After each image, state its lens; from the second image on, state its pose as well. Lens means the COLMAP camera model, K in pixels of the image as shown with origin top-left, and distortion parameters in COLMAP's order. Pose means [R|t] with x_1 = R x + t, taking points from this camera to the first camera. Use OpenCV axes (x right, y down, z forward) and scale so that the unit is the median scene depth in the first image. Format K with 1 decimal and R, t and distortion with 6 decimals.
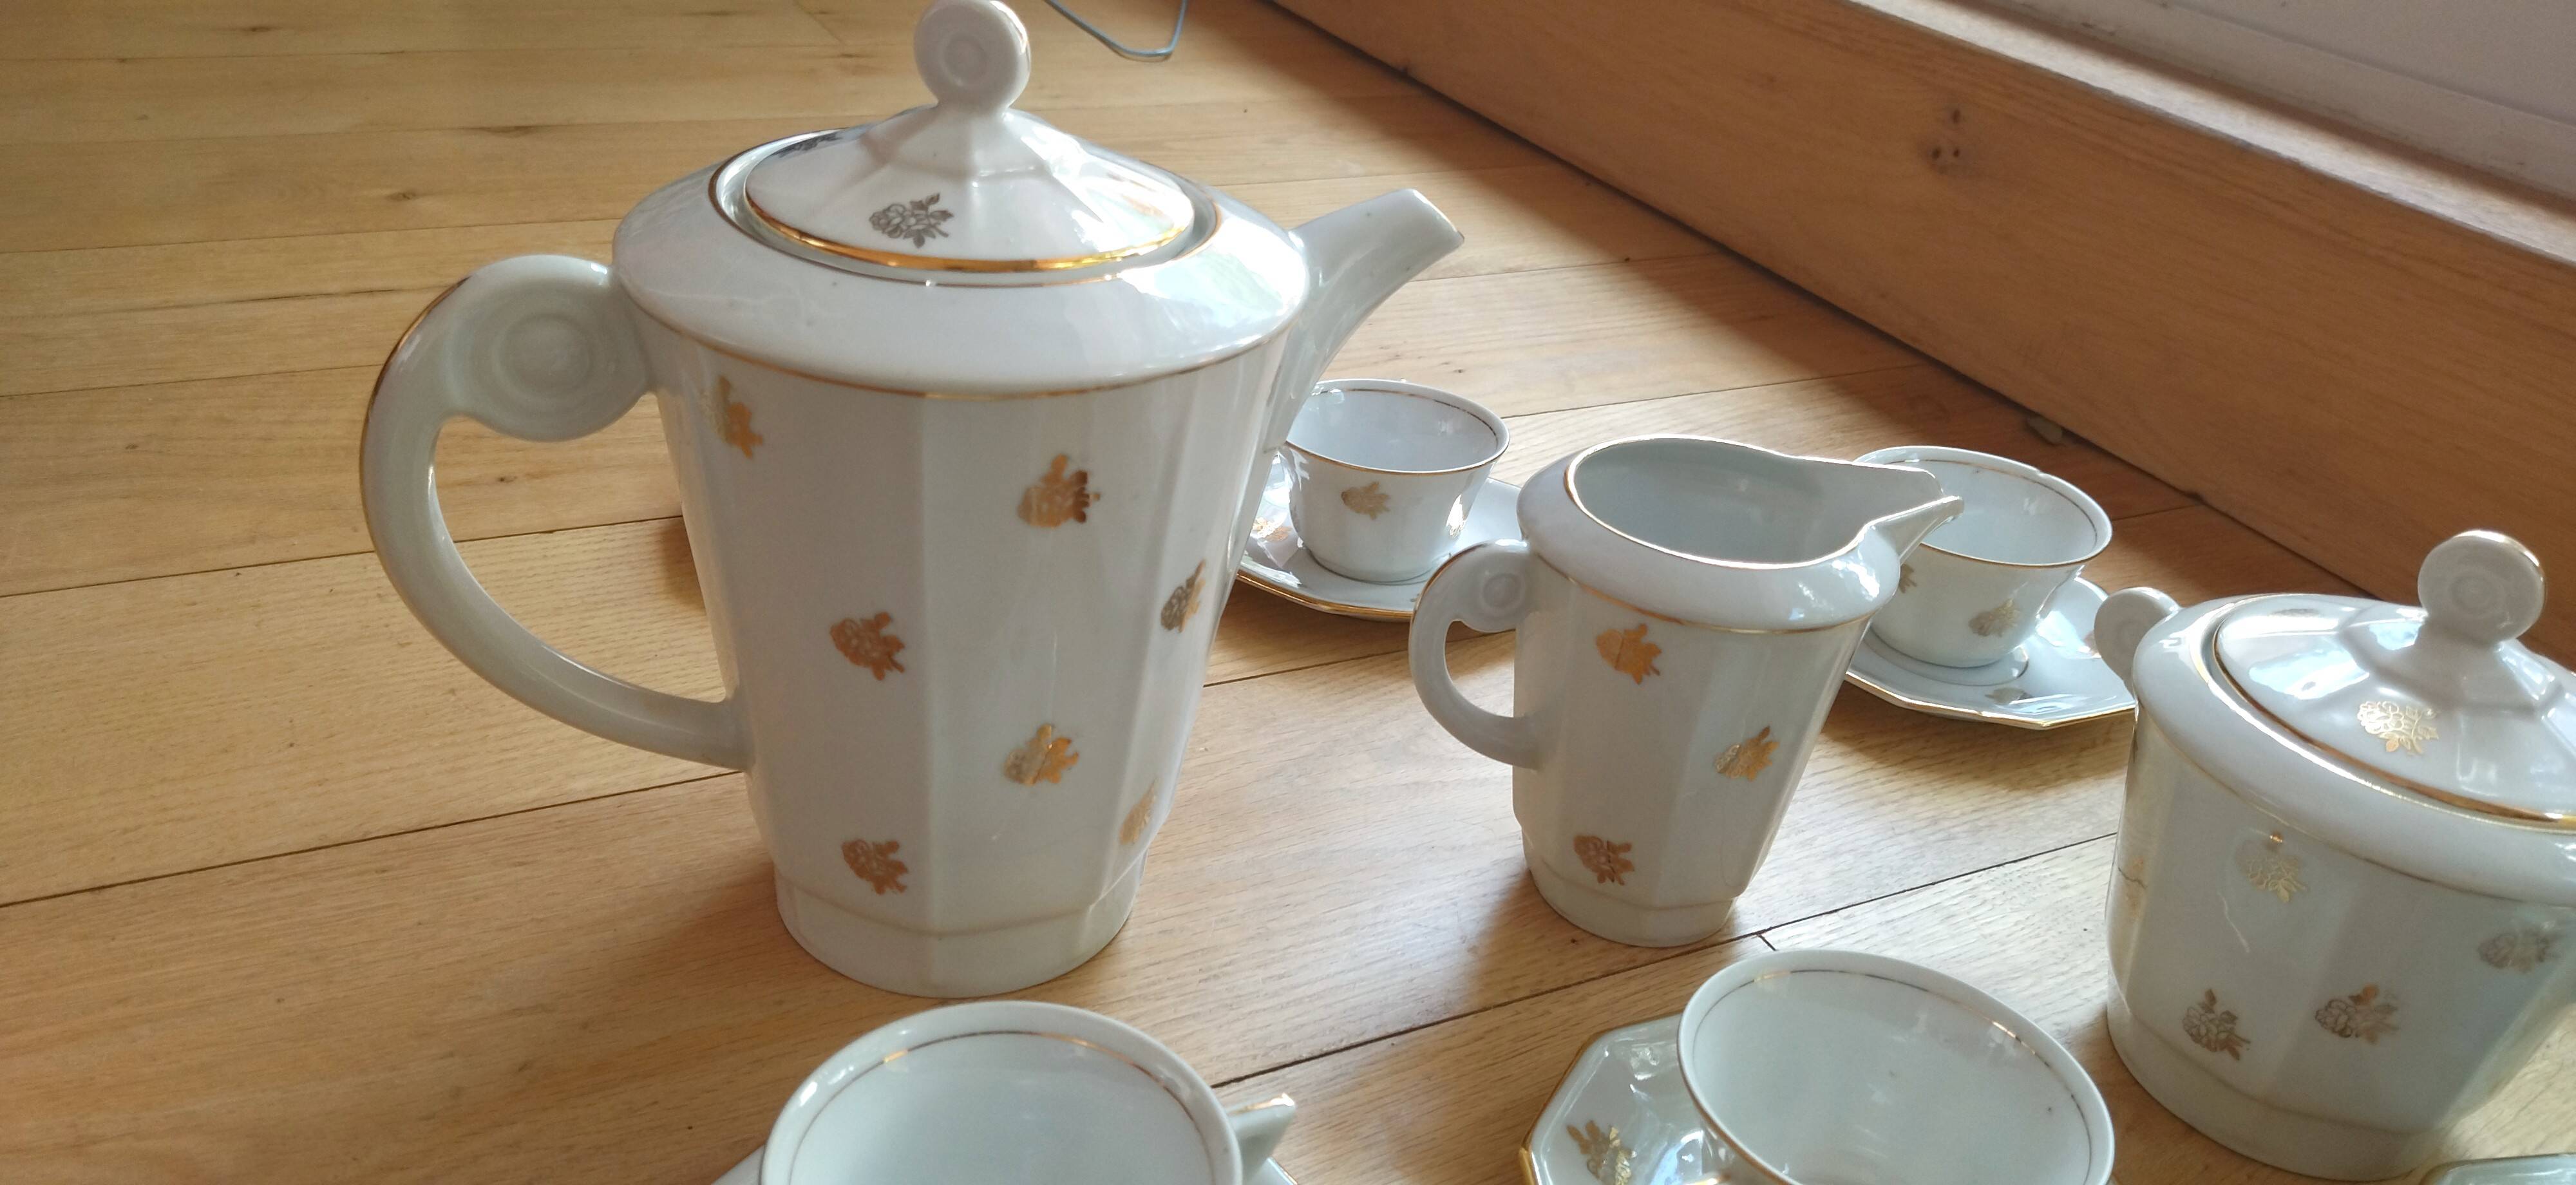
lens RADIAL K [[1968.3, 0, 1286.3], [0, 1968.3, 581.5], [0, 0, 1]] dist [0.088755, -0.166013]
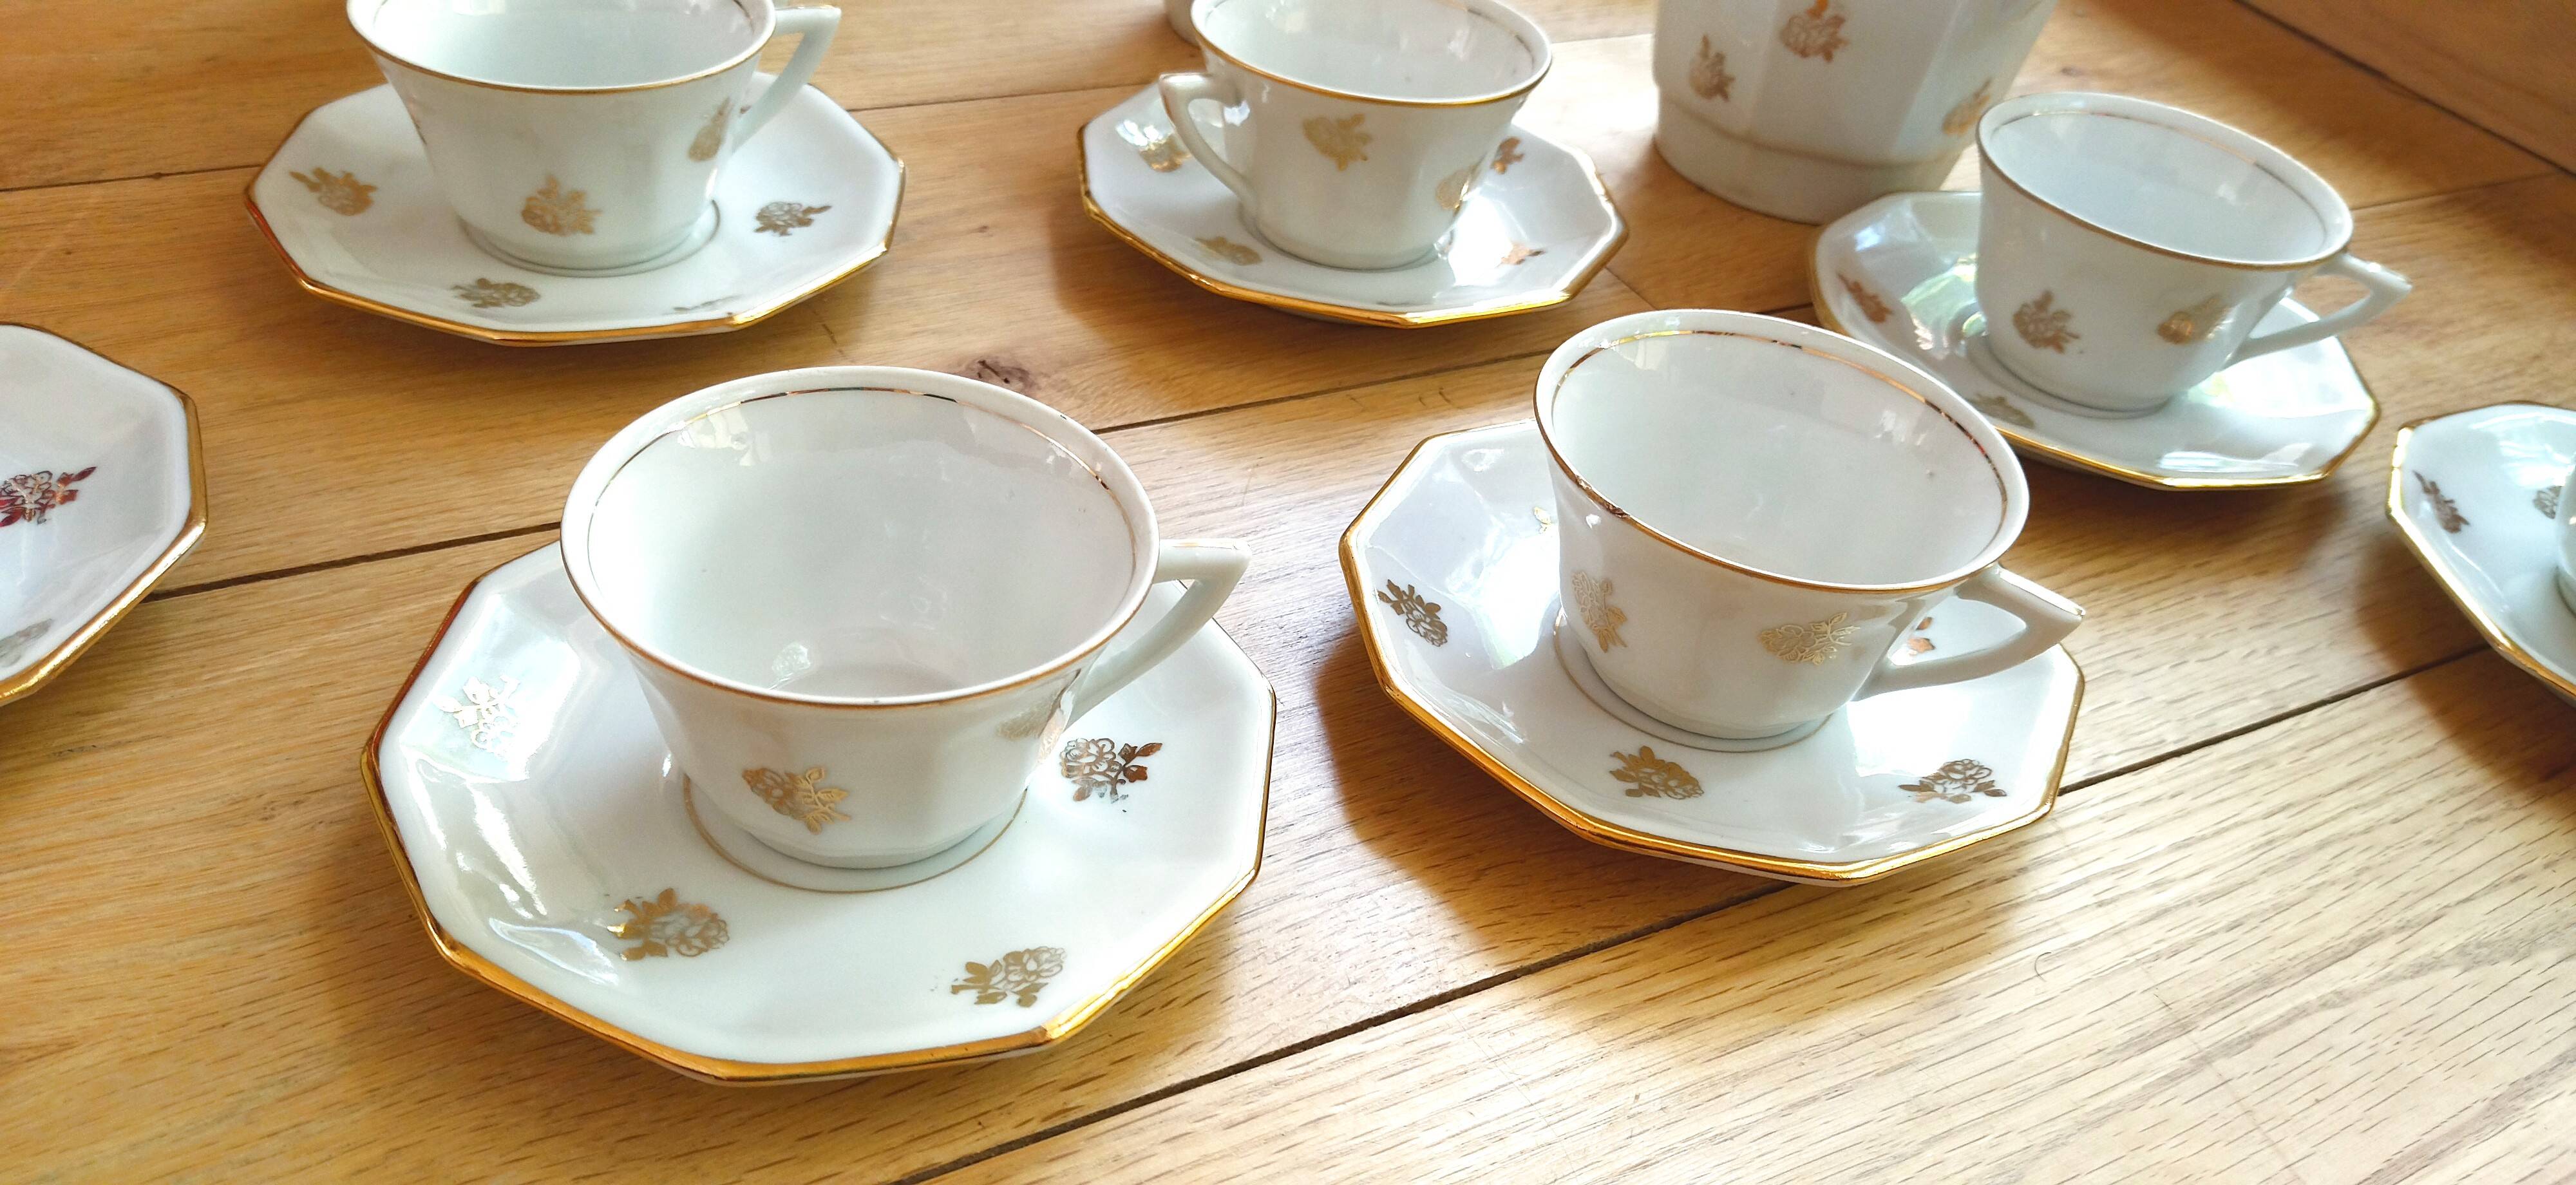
lens RADIAL K [[1968.3, 0, 1287.8], [0, 1968.3, 614.6], [0, 0, 1]] dist [0.088755, -0.166013]
pose [[0.999668, 0.015176, 0.020823, 0.190893], [-0.018580, 0.984491, 0.174446, 0.312565], [-0.017853, -0.174775, 0.984447, -0.159299]]
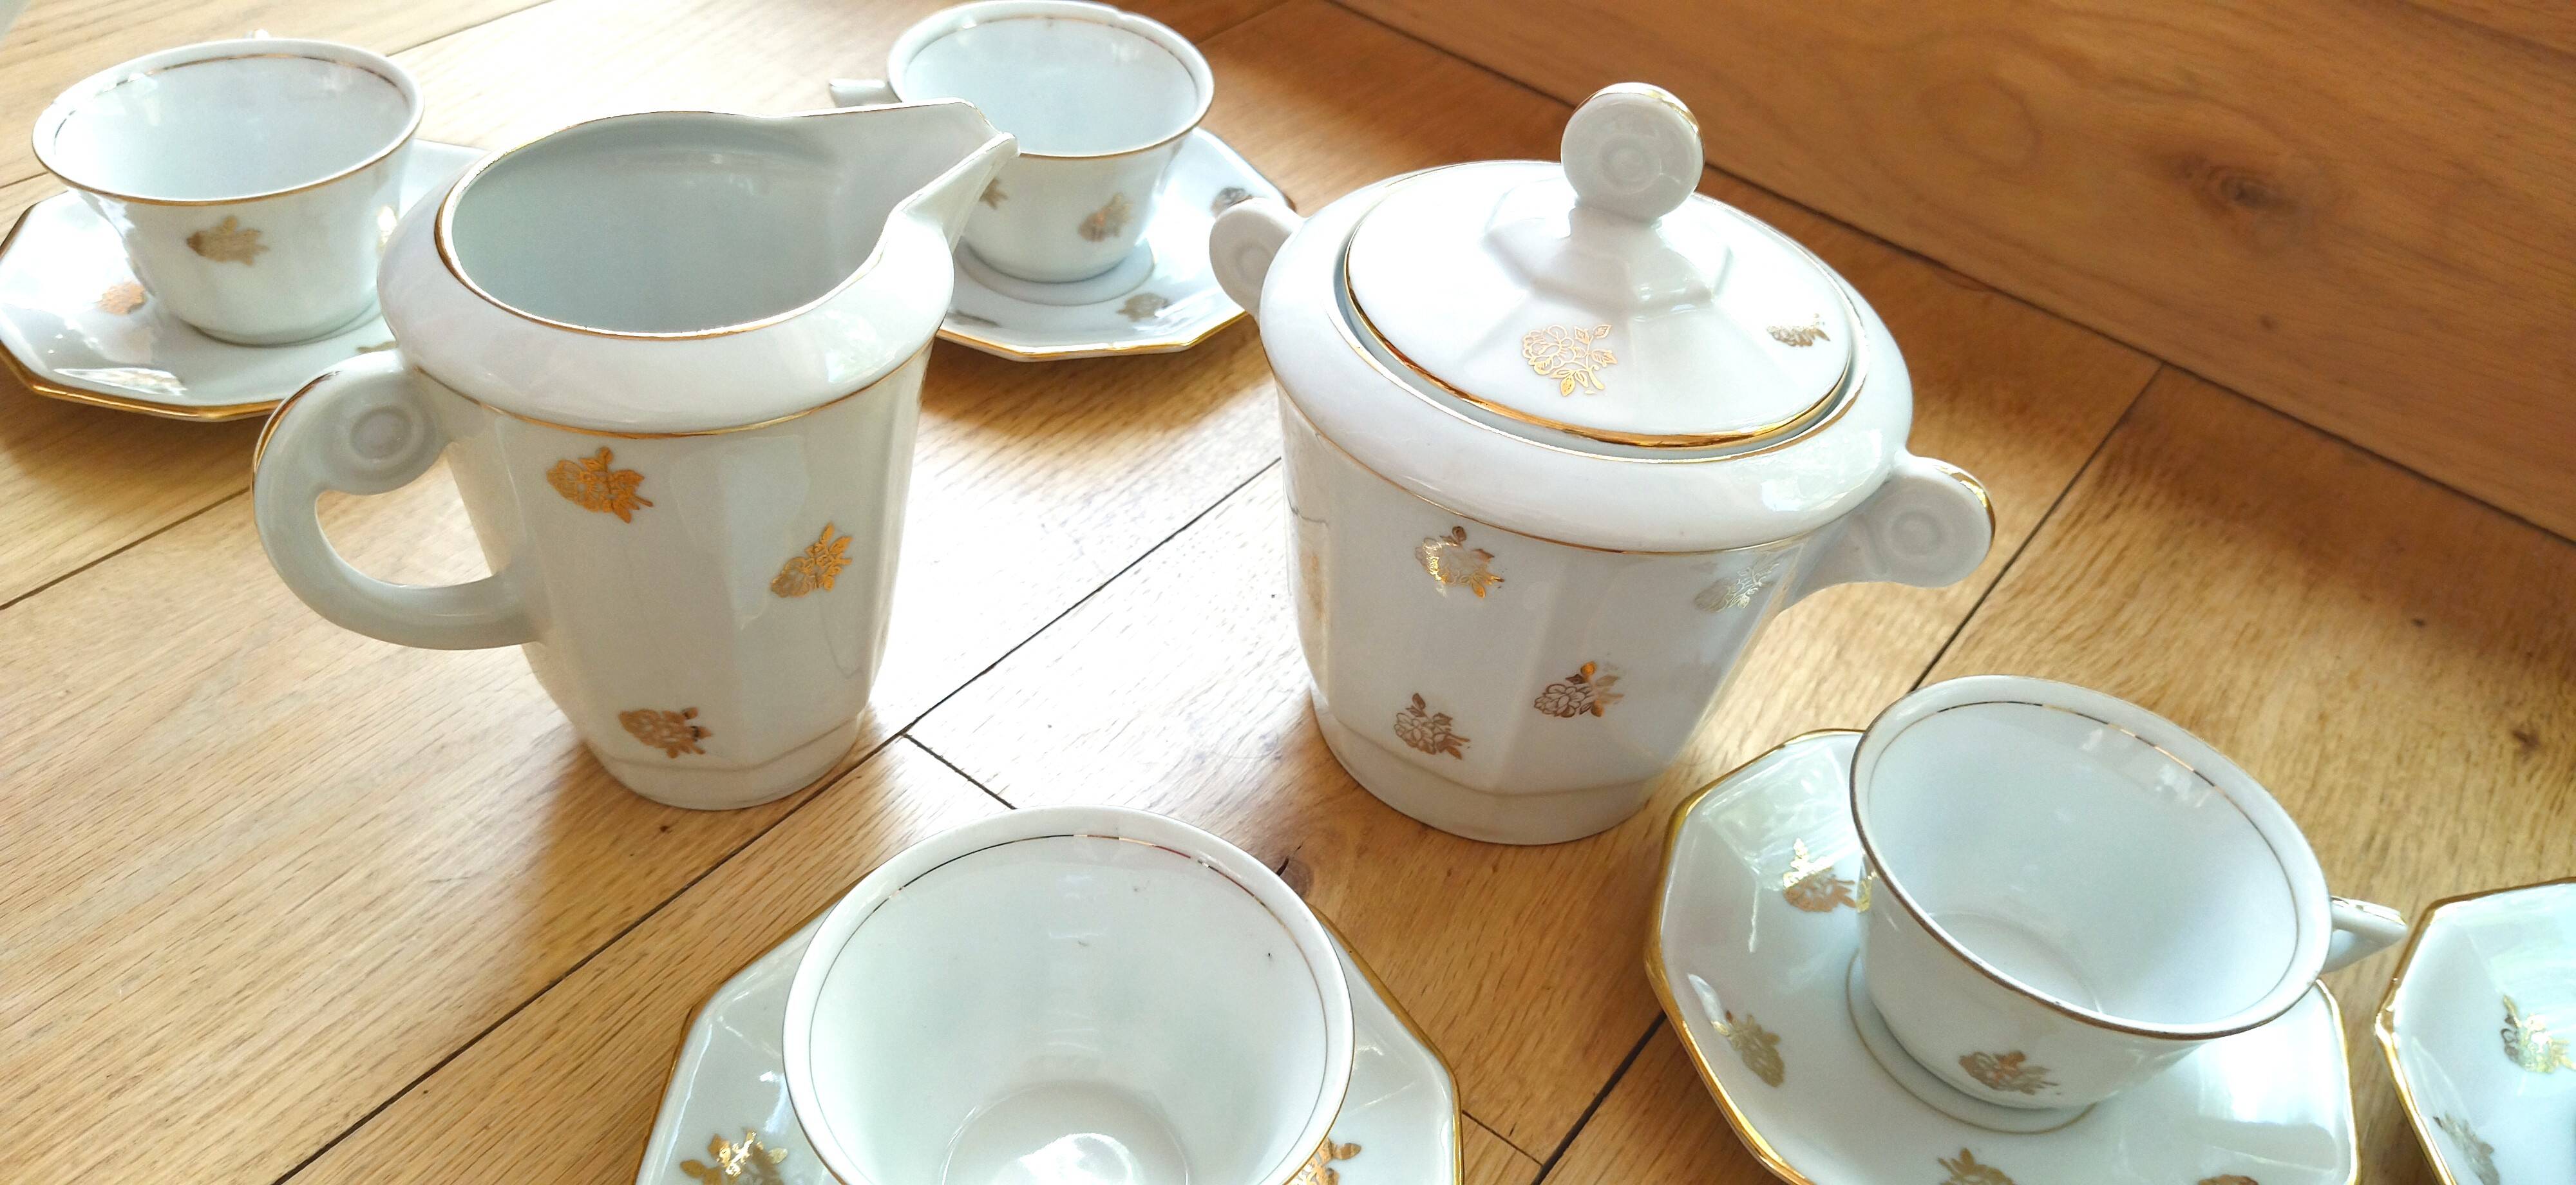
lens RADIAL K [[1968.3, 0, 1290.7], [0, 1968.3, 612.2], [0, 0, 1]] dist [0.088755, -0.166013]
pose [[0.898670, -0.287483, 0.331280, 0.140483], [0.186943, 0.934270, 0.303630, -0.081909], [-0.396794, -0.210933, 0.893343, 0.267721]]
